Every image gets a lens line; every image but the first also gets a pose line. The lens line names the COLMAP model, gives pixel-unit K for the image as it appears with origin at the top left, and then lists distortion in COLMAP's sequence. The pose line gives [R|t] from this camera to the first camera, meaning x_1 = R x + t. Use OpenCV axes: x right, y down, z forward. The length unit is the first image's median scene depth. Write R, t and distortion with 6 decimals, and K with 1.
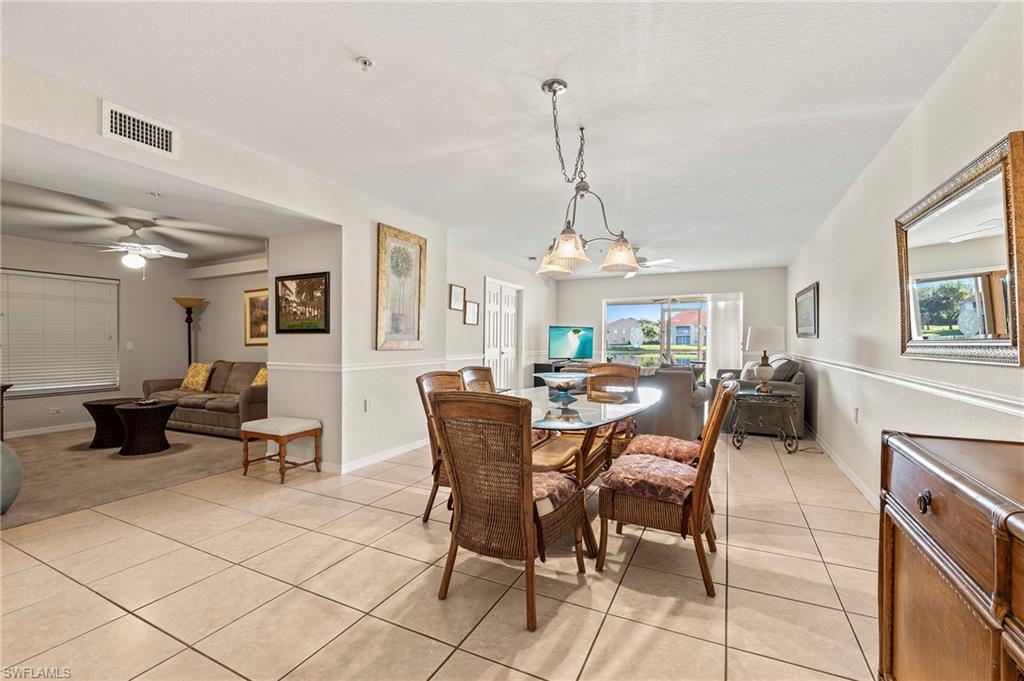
lens RADIAL K [[422.9, 0, 511.4], [0, 422.9, 340.5], [0, 0, 1]] dist [0.003440, -0.000363]
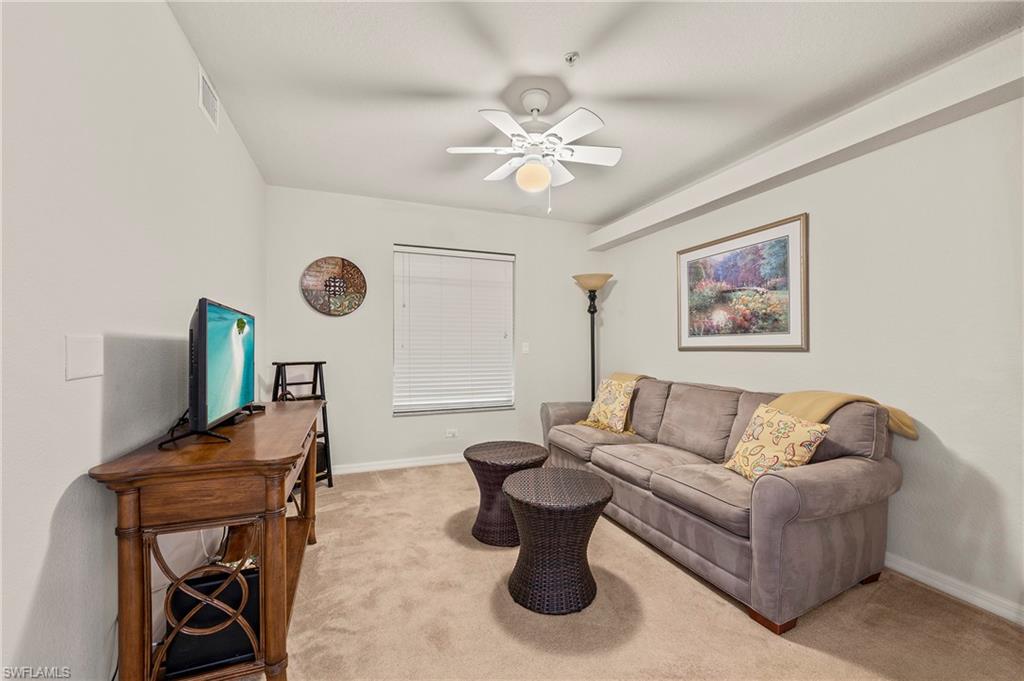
lens RADIAL K [[422.9, 0, 514.6], [0, 422.9, 341.7], [0, 0, 1]] dist [0.003440, -0.000363]
pose [[0.729661, 0.005818, -0.683784, -0.442177], [-0.004856, 0.999983, 0.003326, 0.000502], [0.683792, 0.000893, 0.729677, 0.485987]]
